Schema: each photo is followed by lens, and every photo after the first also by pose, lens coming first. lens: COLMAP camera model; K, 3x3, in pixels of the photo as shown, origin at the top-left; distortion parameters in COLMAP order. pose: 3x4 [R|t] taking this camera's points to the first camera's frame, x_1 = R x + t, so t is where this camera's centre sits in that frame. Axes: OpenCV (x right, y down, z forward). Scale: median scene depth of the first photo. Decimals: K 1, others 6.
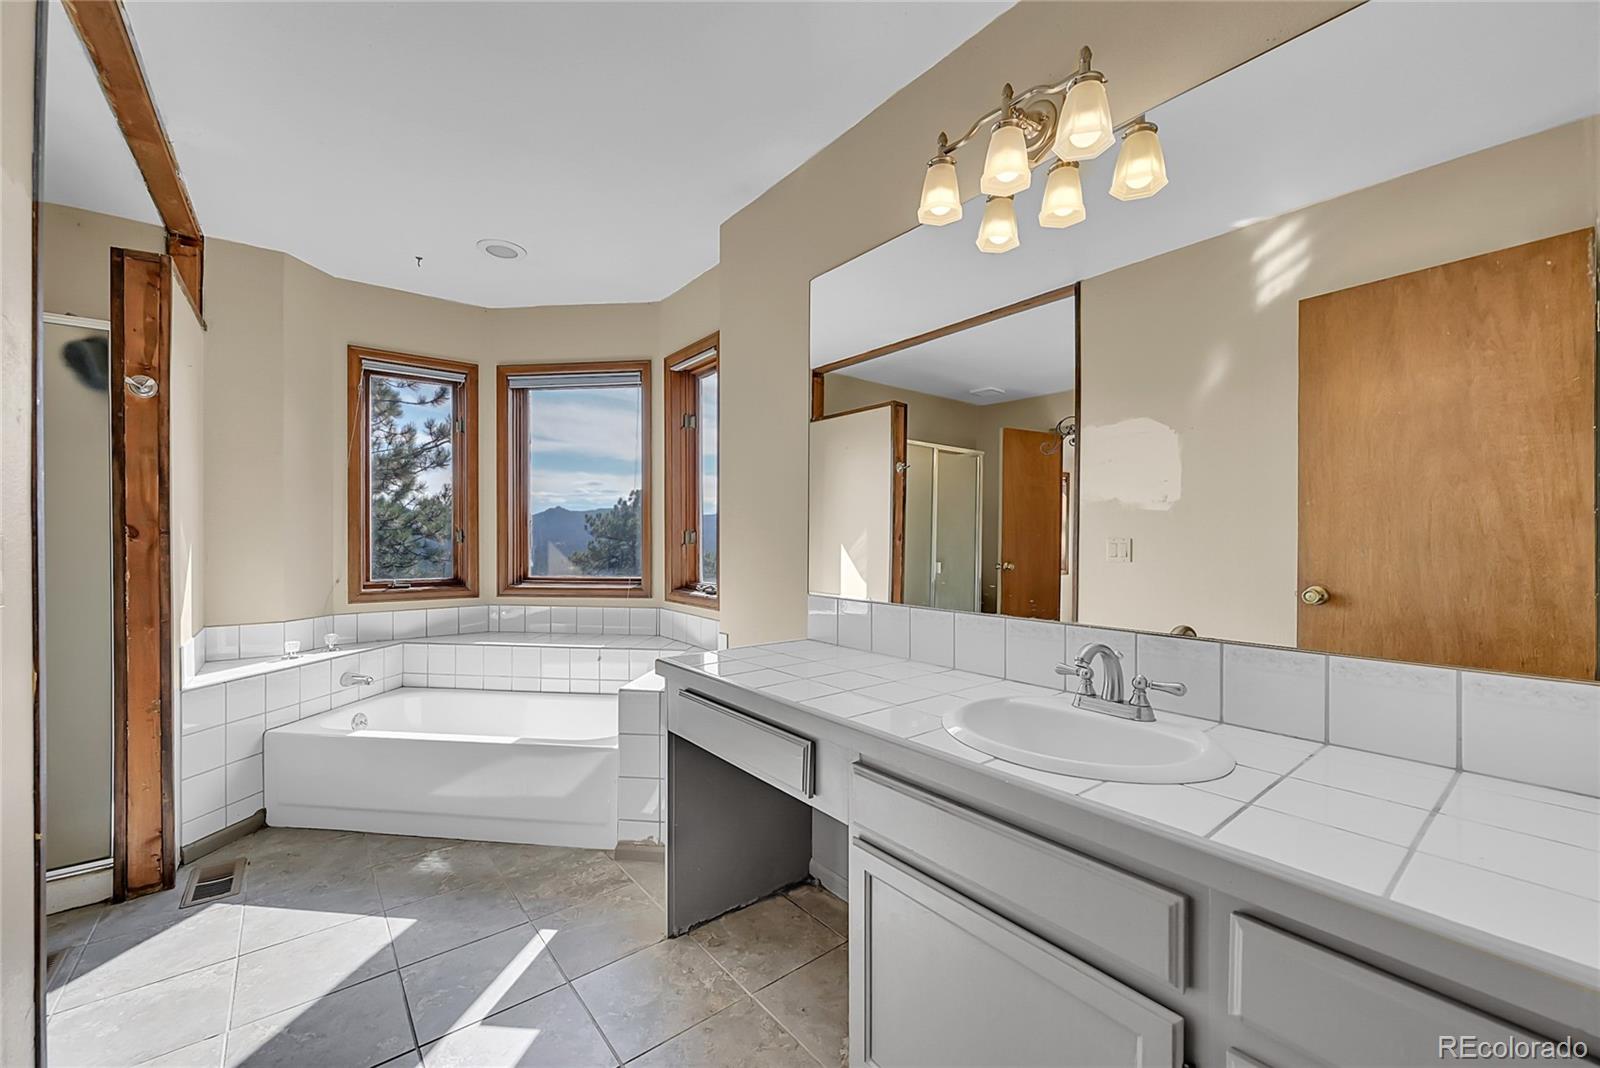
lens RADIAL K [[605.9, 0, 800.0], [0, 605.9, 534.0], [0, 0, 1]] dist [-0.000473, -0.000047]
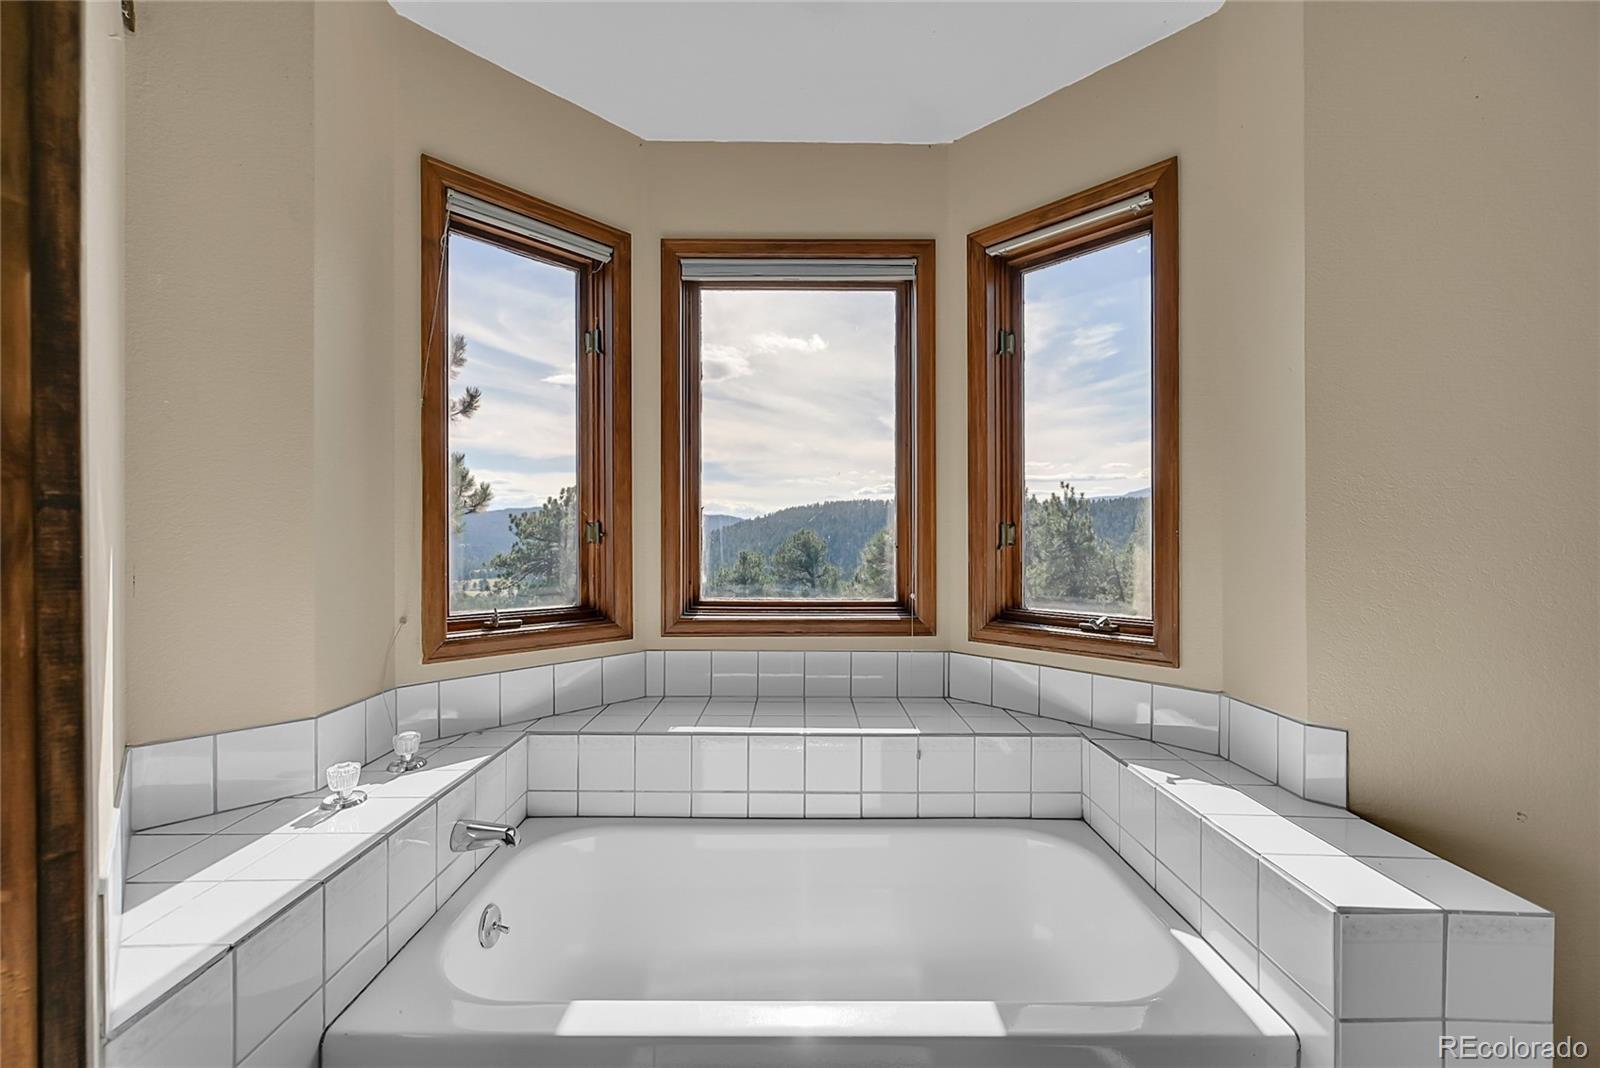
lens RADIAL K [[608.1, 0, 798.6], [0, 608.1, 537.3], [0, 0, 1]] dist [-0.001723, -0.000022]
pose [[0.992589, 0.000475, 0.121521, -0.444635], [-0.000839, 0.999995, 0.002946, 0.006461], [-0.121519, -0.003026, 0.992585, 0.409288]]
